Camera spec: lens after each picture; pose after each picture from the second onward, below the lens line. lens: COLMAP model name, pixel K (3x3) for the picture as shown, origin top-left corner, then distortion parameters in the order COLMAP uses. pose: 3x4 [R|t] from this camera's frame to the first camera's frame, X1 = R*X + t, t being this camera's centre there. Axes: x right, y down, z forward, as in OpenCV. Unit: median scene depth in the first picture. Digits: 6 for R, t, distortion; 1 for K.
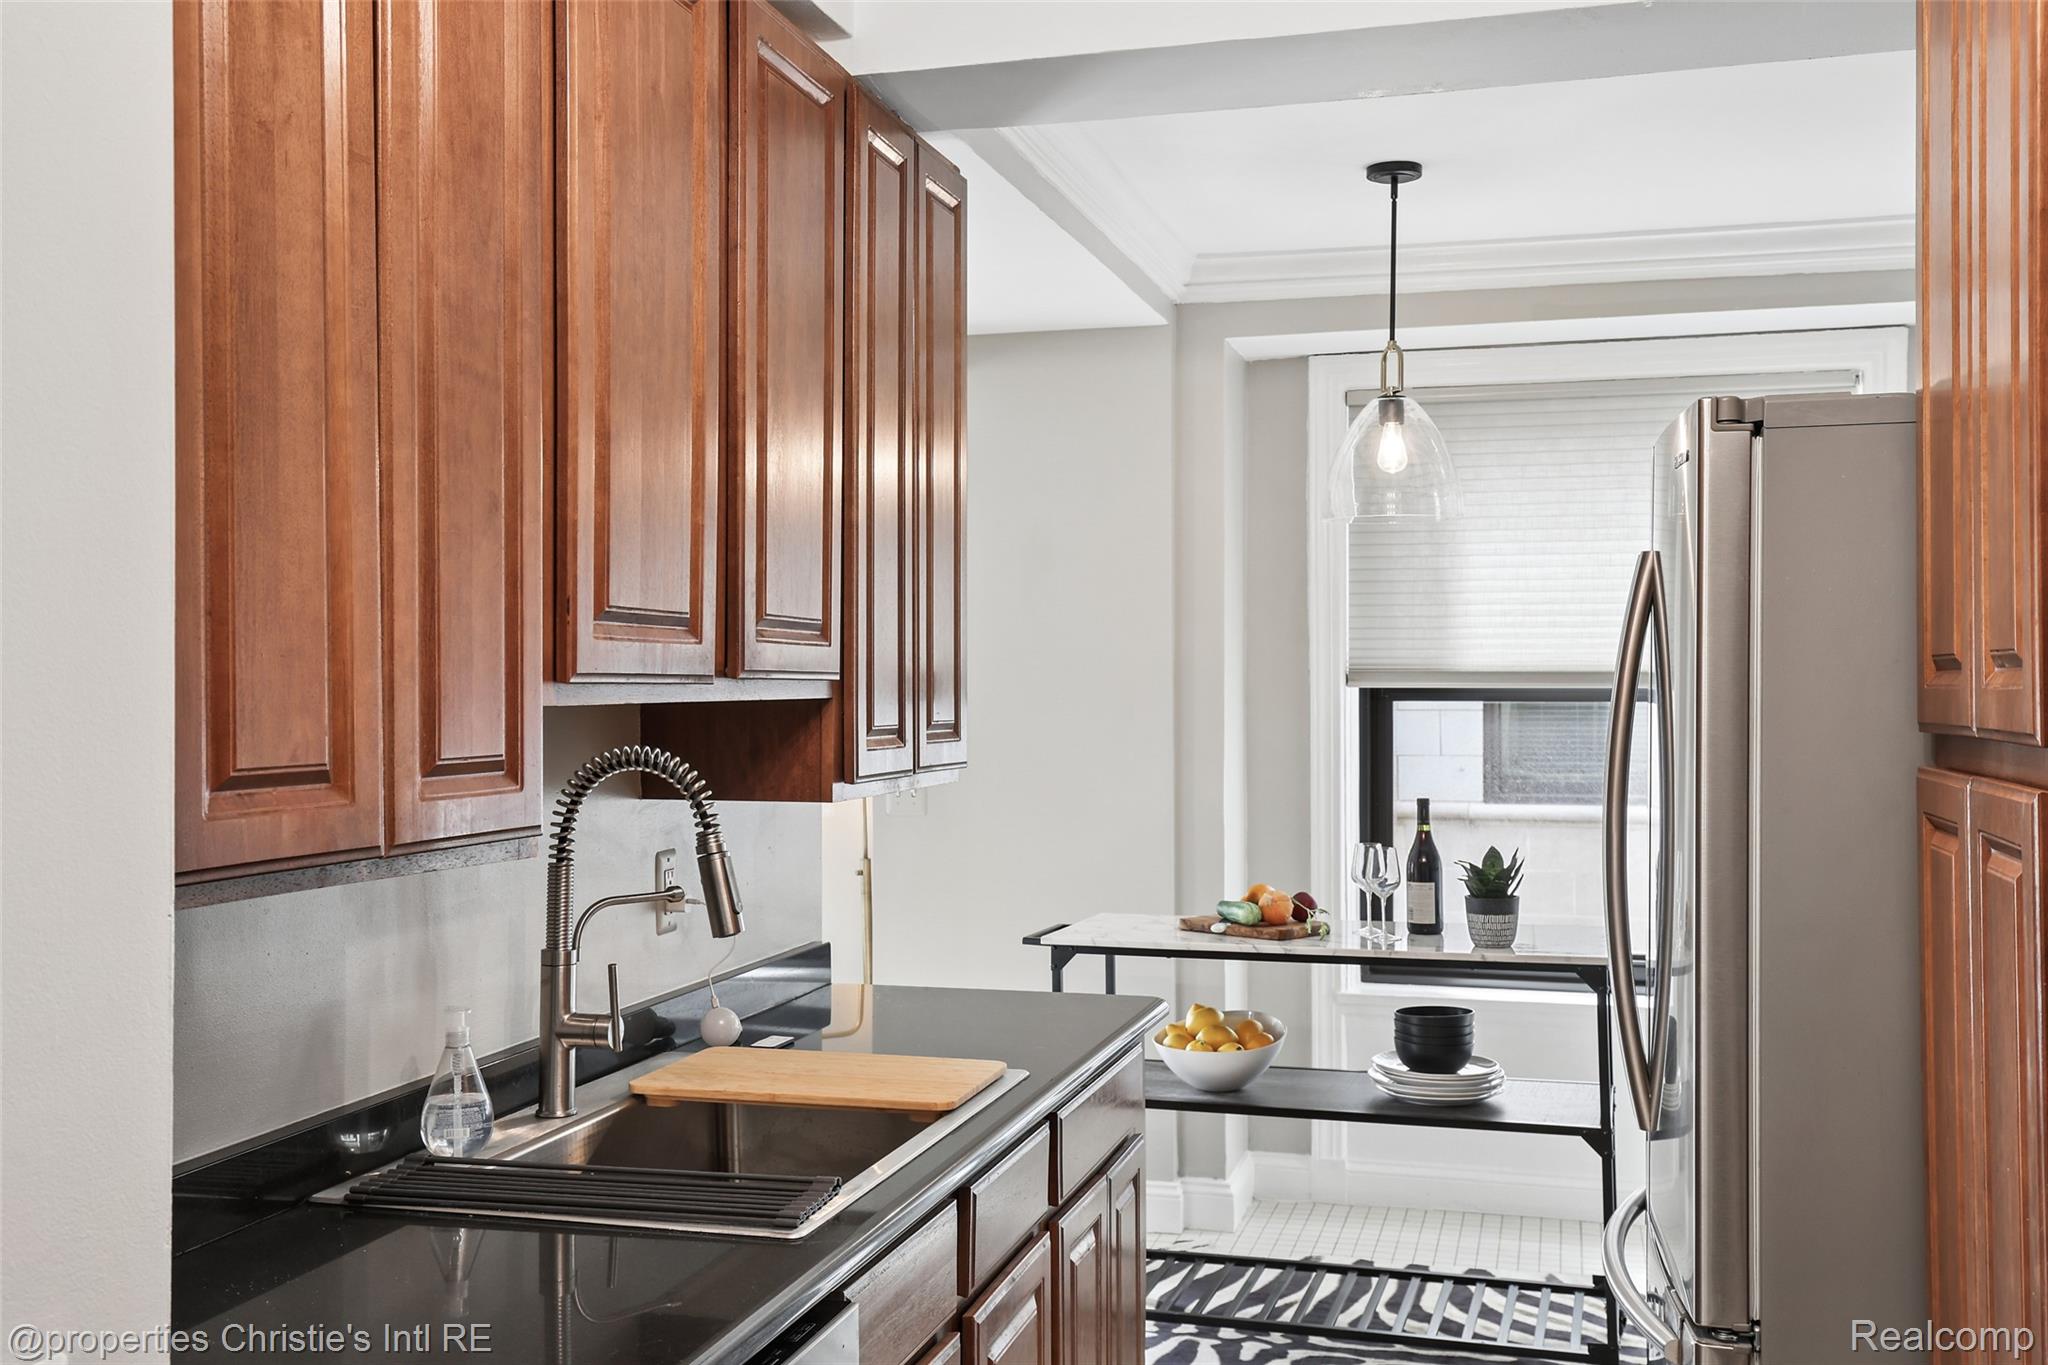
lens RADIAL K [[1963.2, 0, 1021.4], [0, 1963.2, 657.2], [0, 0, 1]] dist [0.047449, -0.005527]
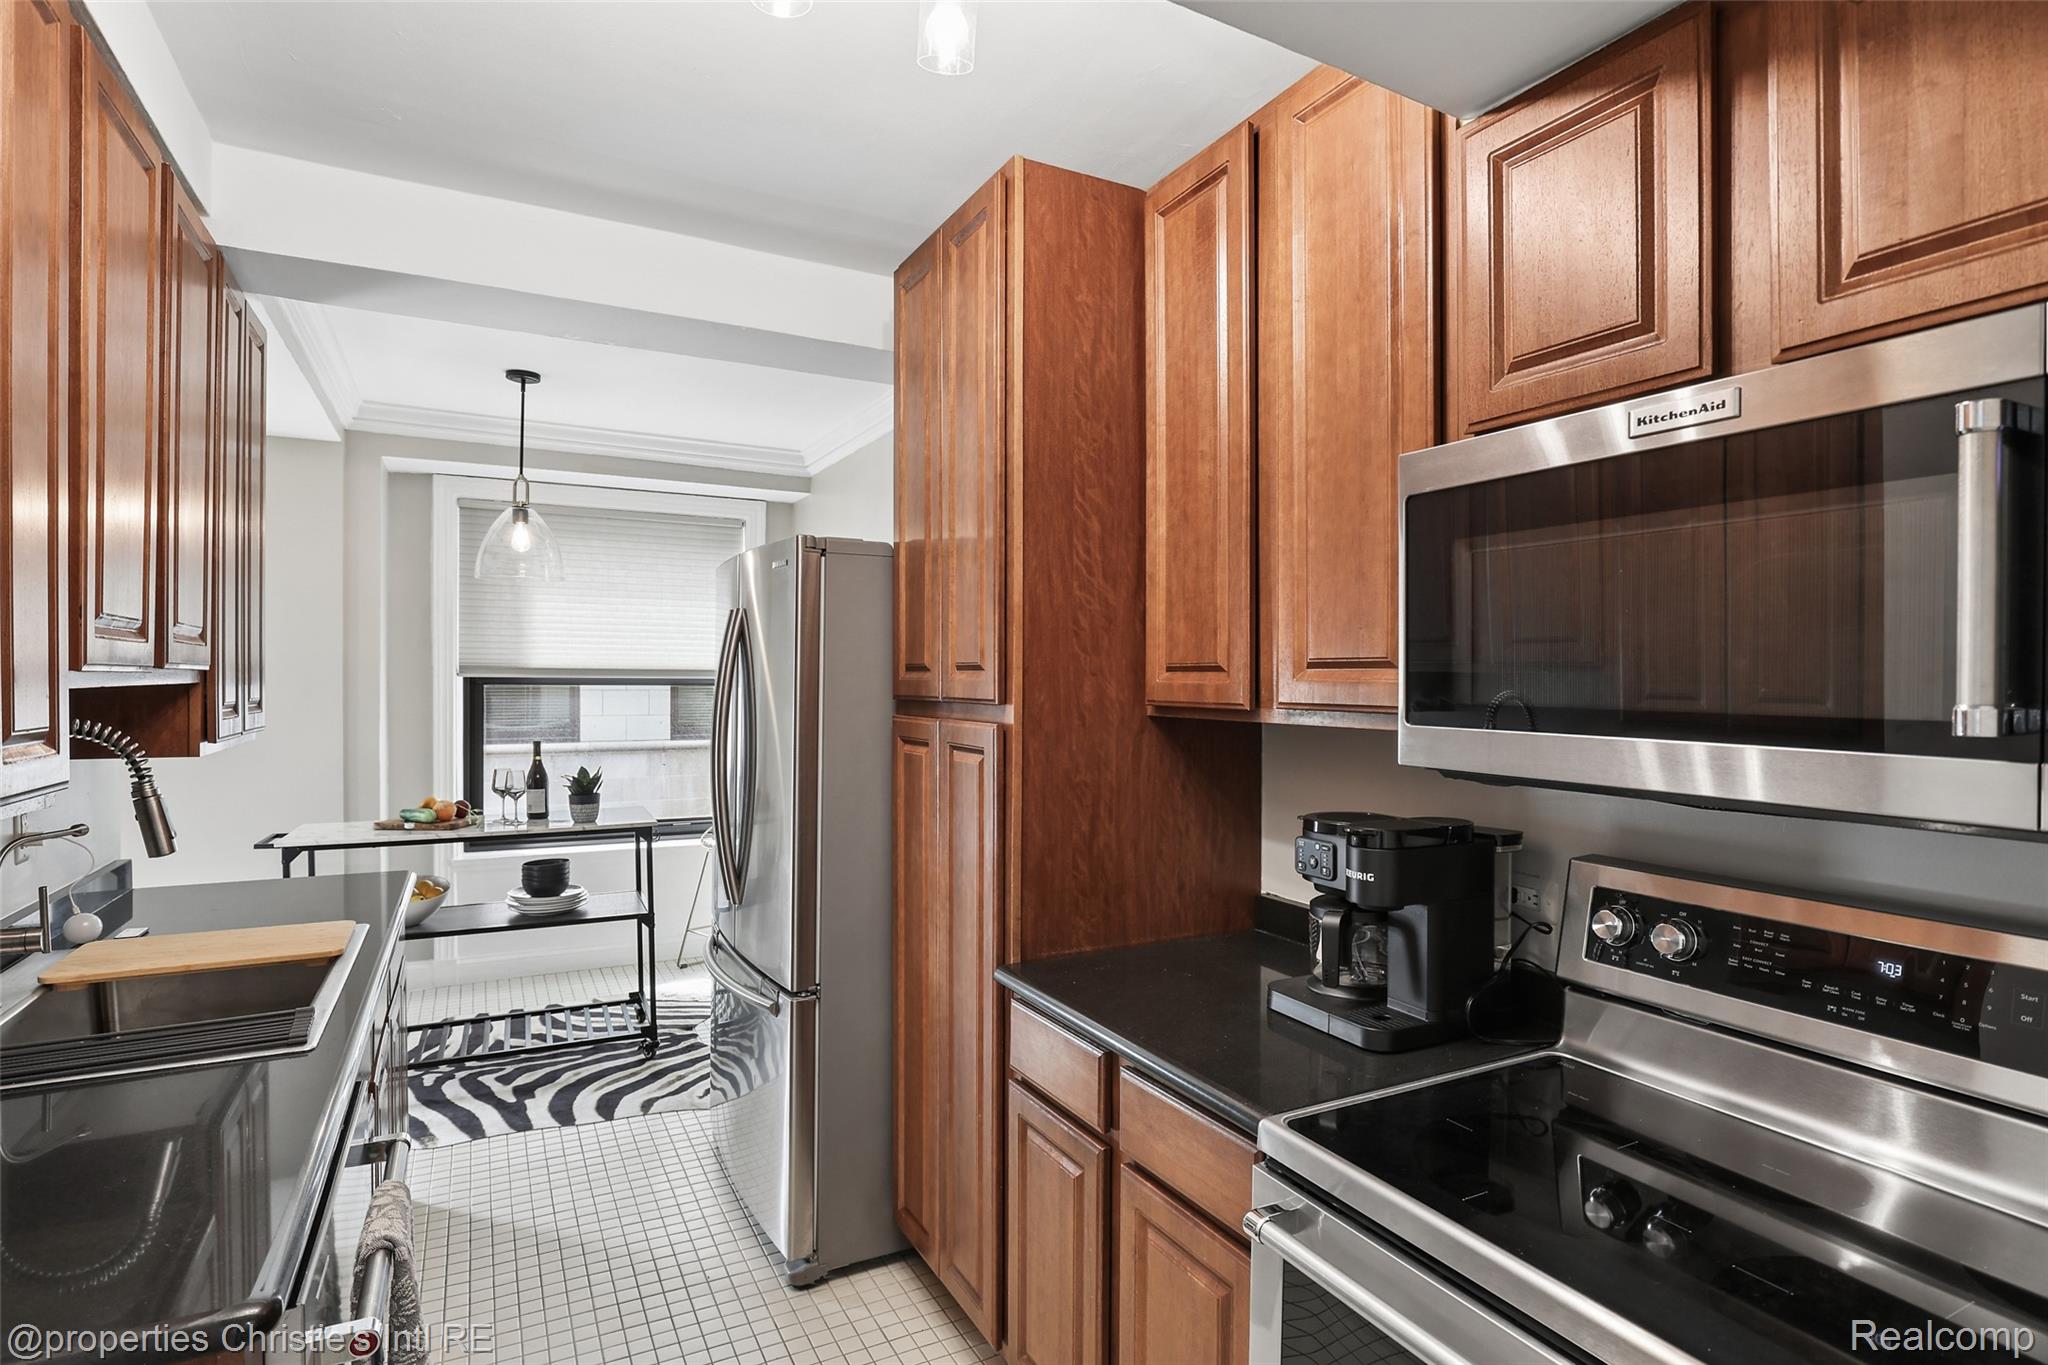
lens RADIAL K [[1053.9, 0, 1024.0], [0, 1053.9, 682.5], [0, 0, 1]] dist [-0.013316, 0.000536]
pose [[0.729916, 0.001852, 0.683535, -0.119581], [-0.015436, 0.999786, 0.013775, 0.000666], [-0.683363, -0.020606, 0.729788, 0.031851]]
